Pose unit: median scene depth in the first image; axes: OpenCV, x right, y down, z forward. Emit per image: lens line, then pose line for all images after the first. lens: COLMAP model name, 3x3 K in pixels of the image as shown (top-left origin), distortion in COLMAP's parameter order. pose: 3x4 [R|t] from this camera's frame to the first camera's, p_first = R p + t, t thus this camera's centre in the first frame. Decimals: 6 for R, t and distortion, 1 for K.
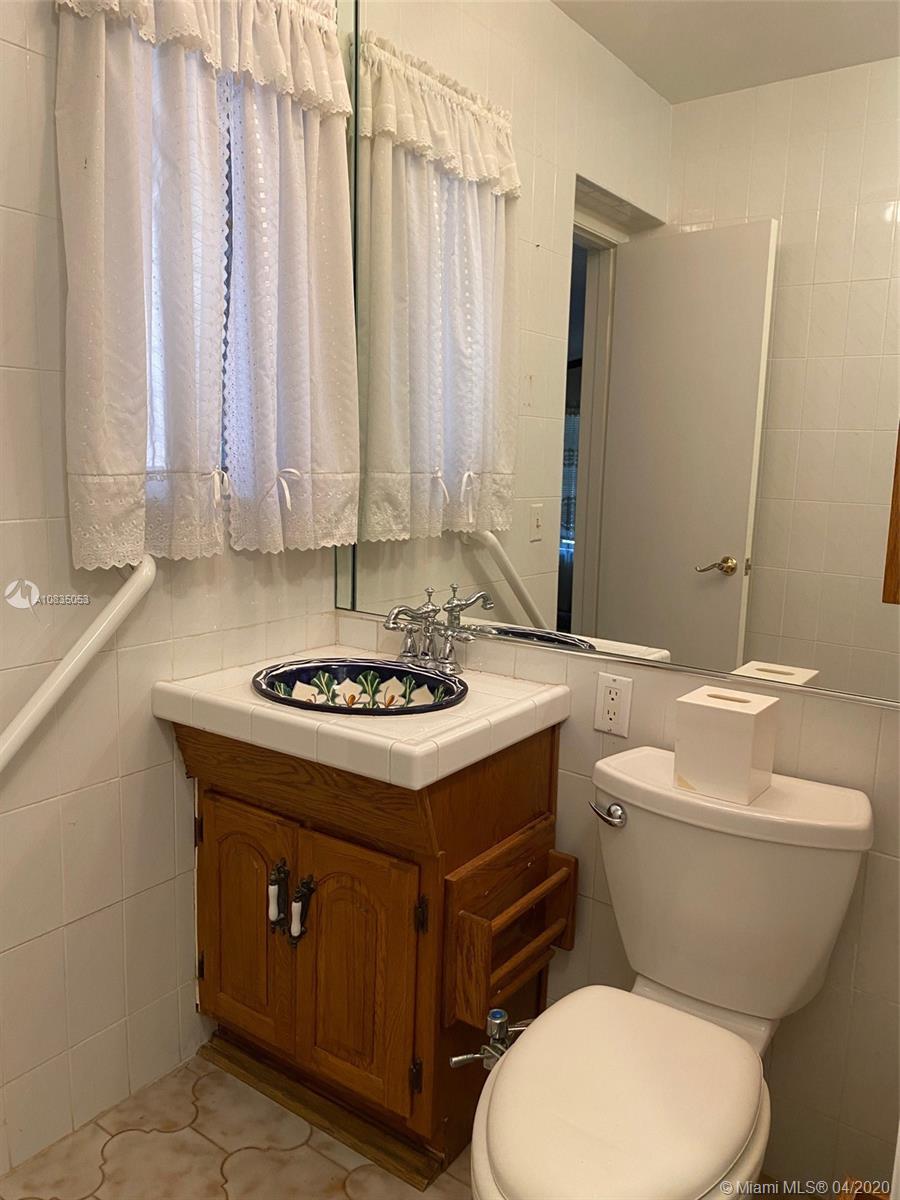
lens RADIAL K [[921.5, 0, 450.0], [0, 921.5, 600.0], [0, 0, 1]] dist [0.029672, -0.044922]
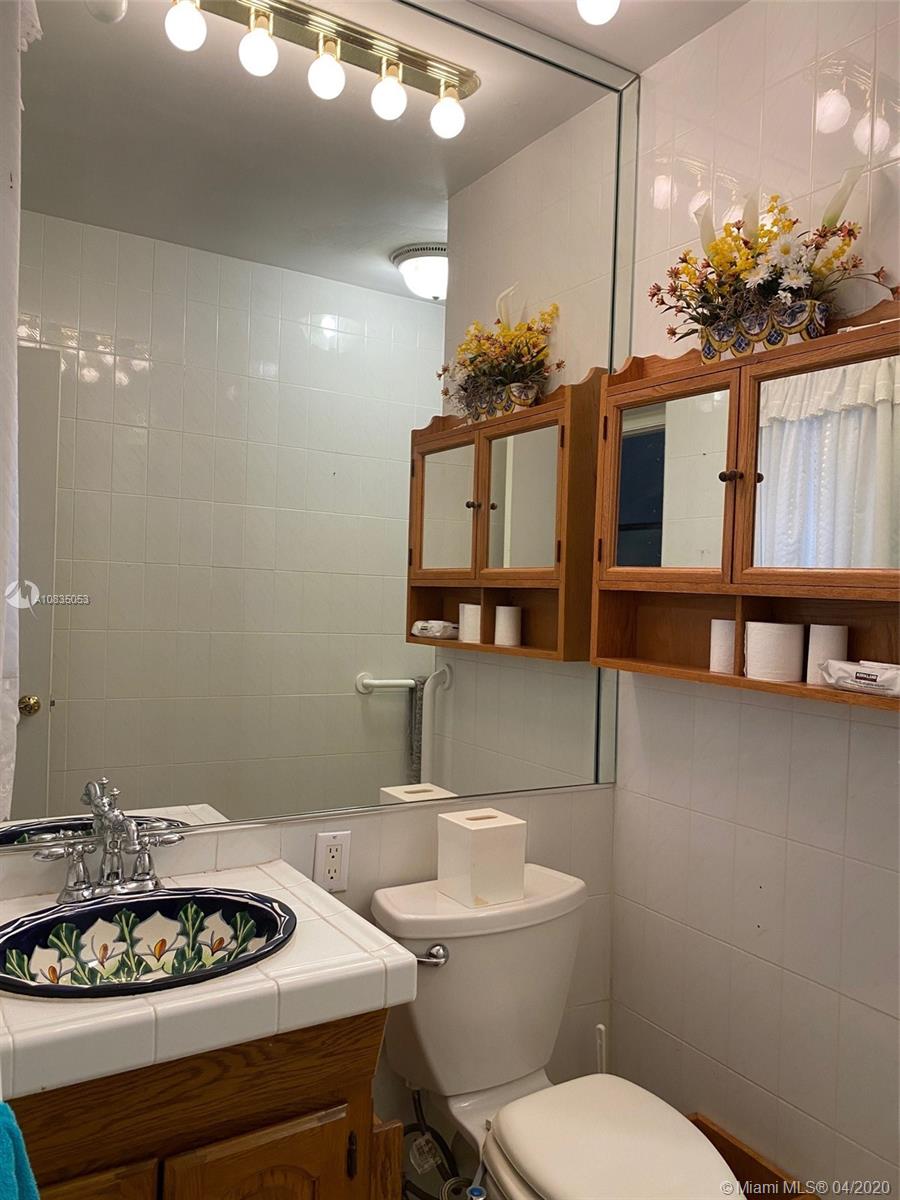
lens RADIAL K [[921.5, 0, 450.0], [0, 921.5, 600.0], [0, 0, 1]] dist [0.029672, -0.044922]
pose [[0.383043, -0.022071, 0.923467, -0.661545], [0.129233, 0.991163, -0.029916, -0.117642], [-0.914646, 0.130801, 0.382510, 0.437184]]
